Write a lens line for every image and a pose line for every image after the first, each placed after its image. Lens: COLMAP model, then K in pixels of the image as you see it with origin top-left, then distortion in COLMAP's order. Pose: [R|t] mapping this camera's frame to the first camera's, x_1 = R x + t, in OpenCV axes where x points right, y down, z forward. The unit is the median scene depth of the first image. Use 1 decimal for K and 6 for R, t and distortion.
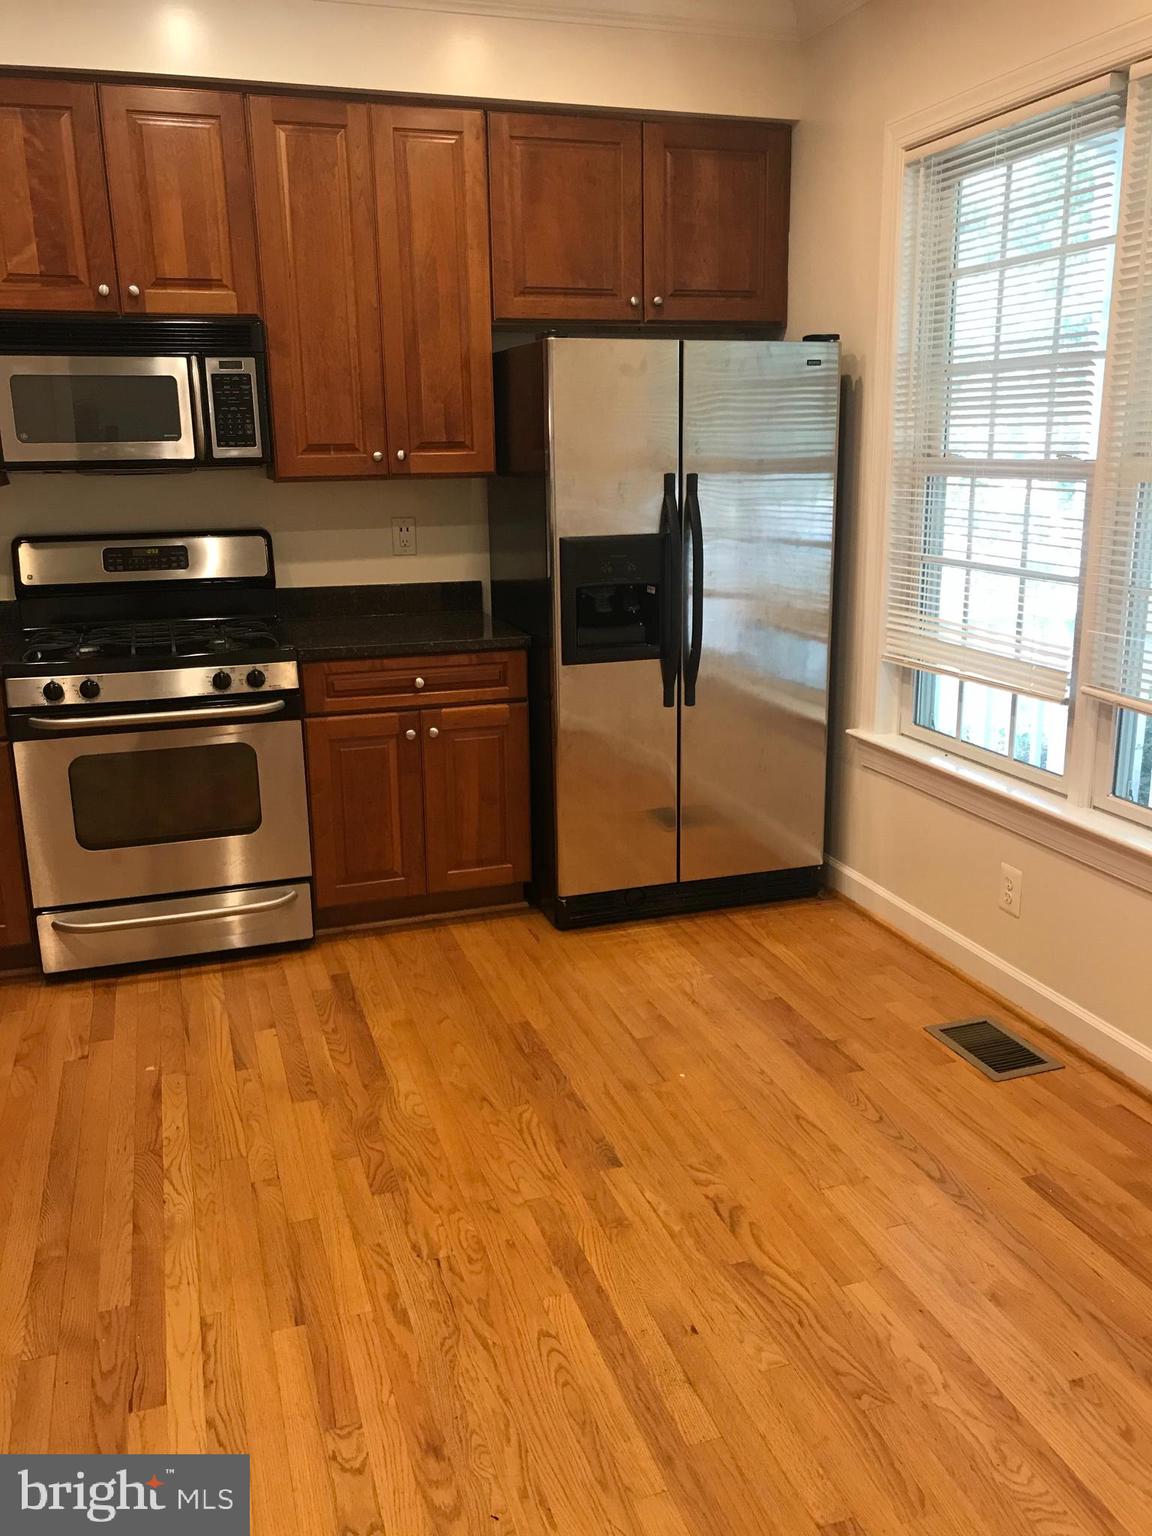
lens RADIAL K [[1259.6, 0, 585.4], [0, 1259.6, 746.1], [0, 0, 1]] dist [0.053419, -0.058582]
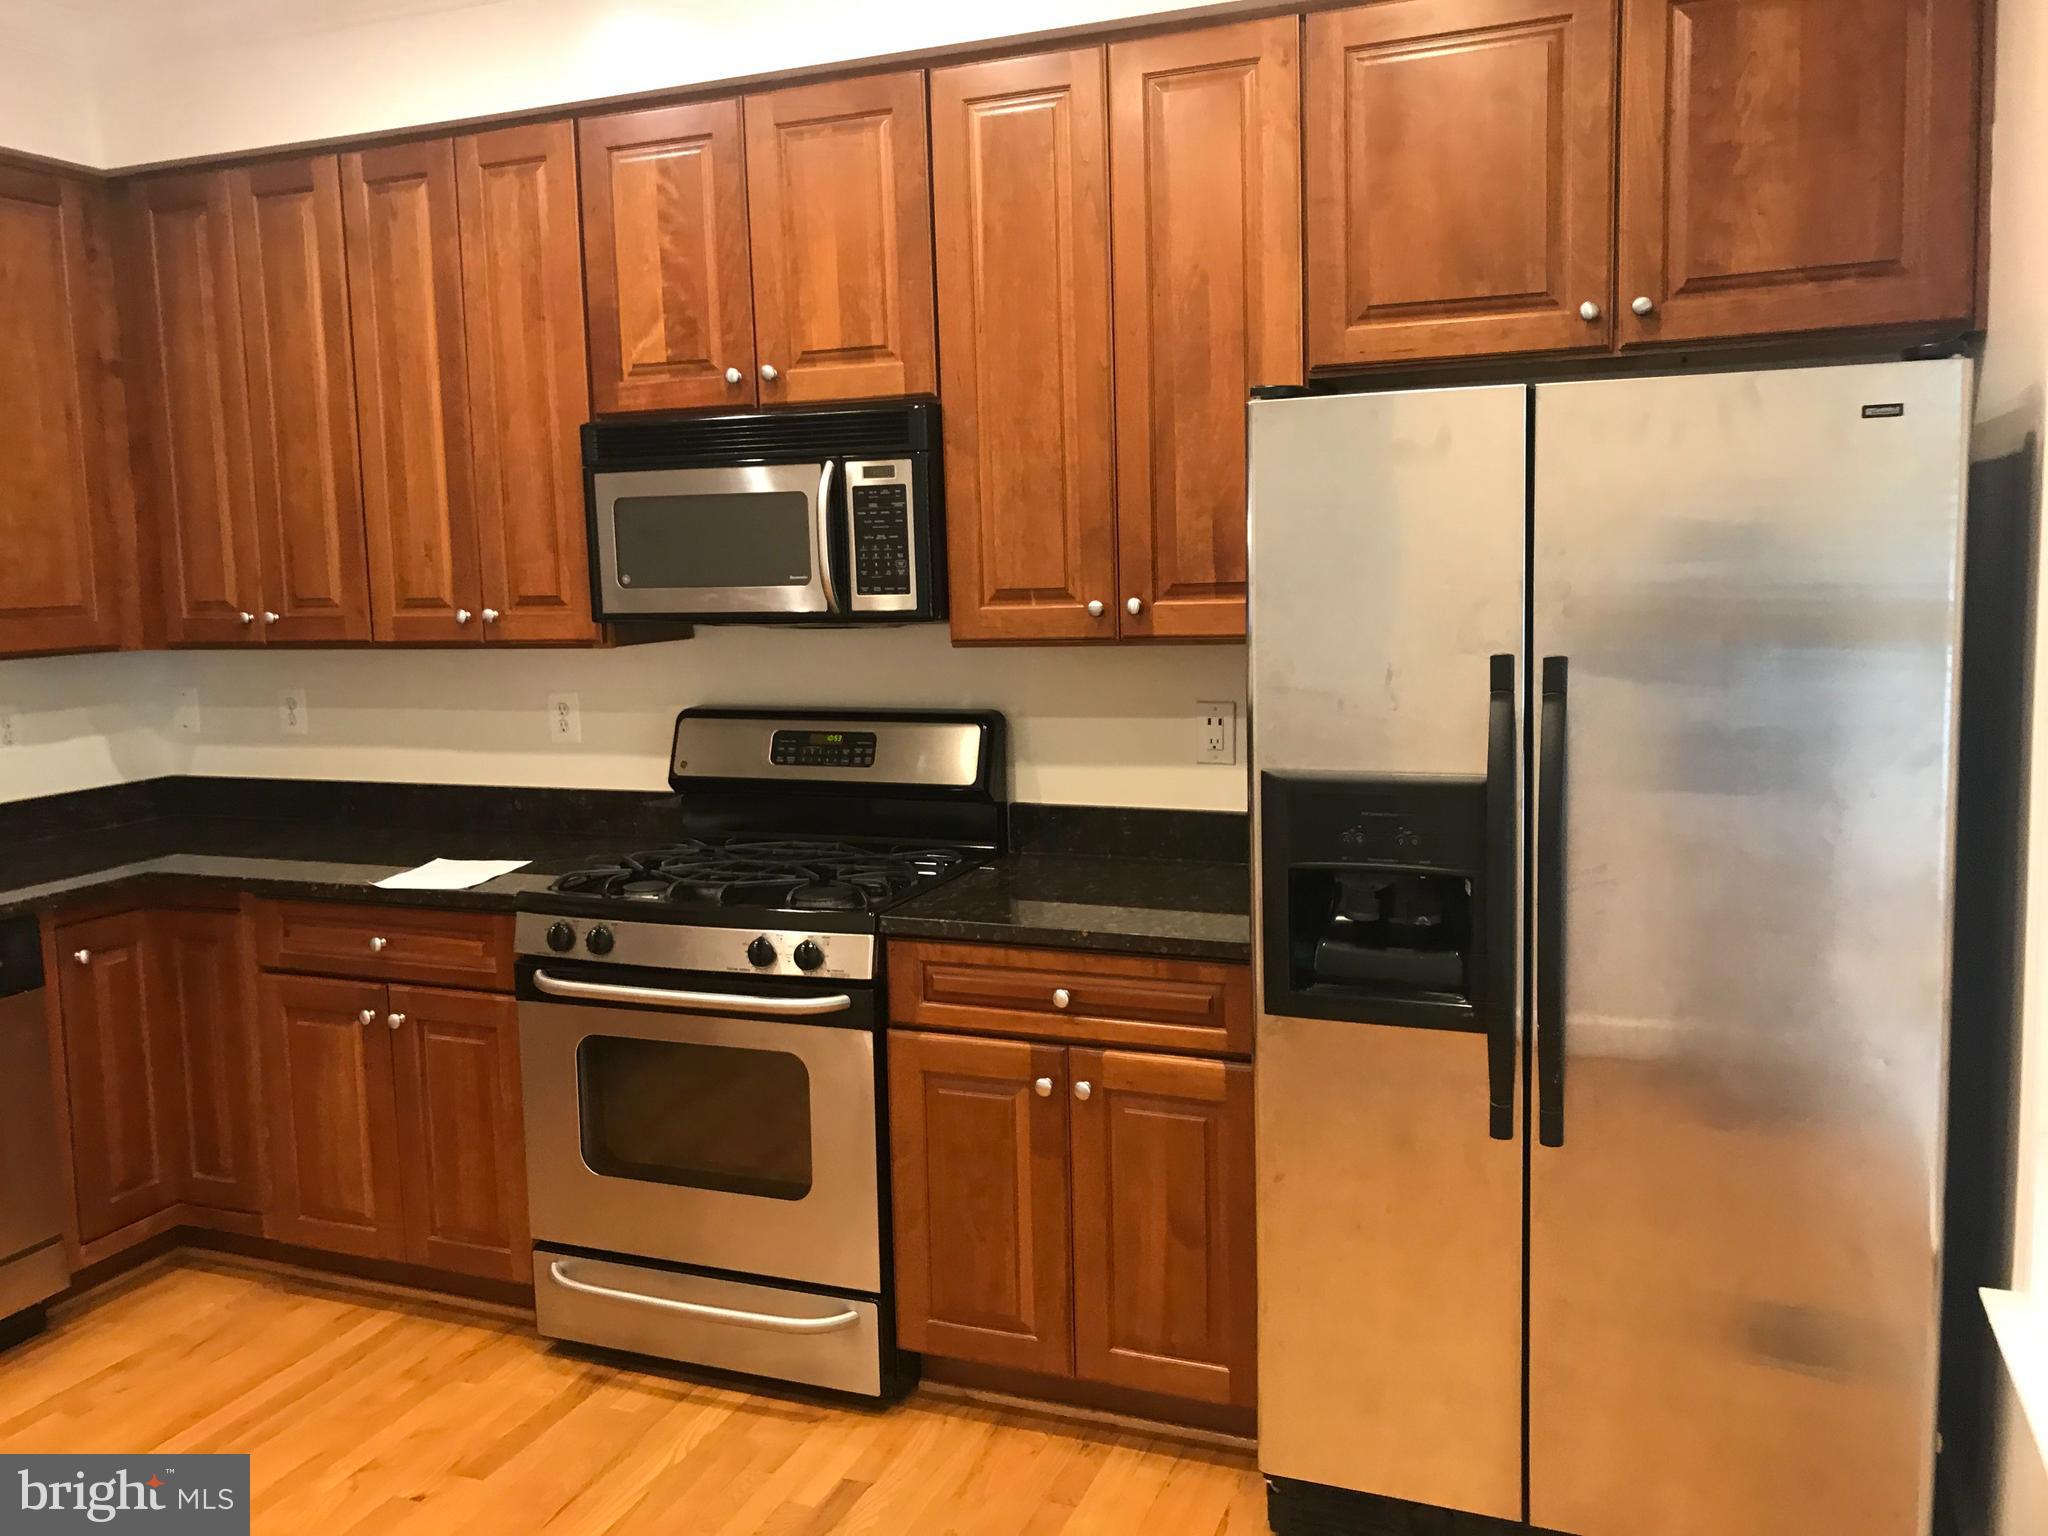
lens RADIAL K [[1679.4, 0, 986.9], [0, 1679.4, 737.7], [0, 0, 1]] dist [0.053419, -0.058582]
pose [[0.760991, 0.064806, -0.645518, 0.324330], [-0.139849, 0.987992, -0.065678, -0.112733], [0.633511, 0.140255, 0.760916, 0.384944]]
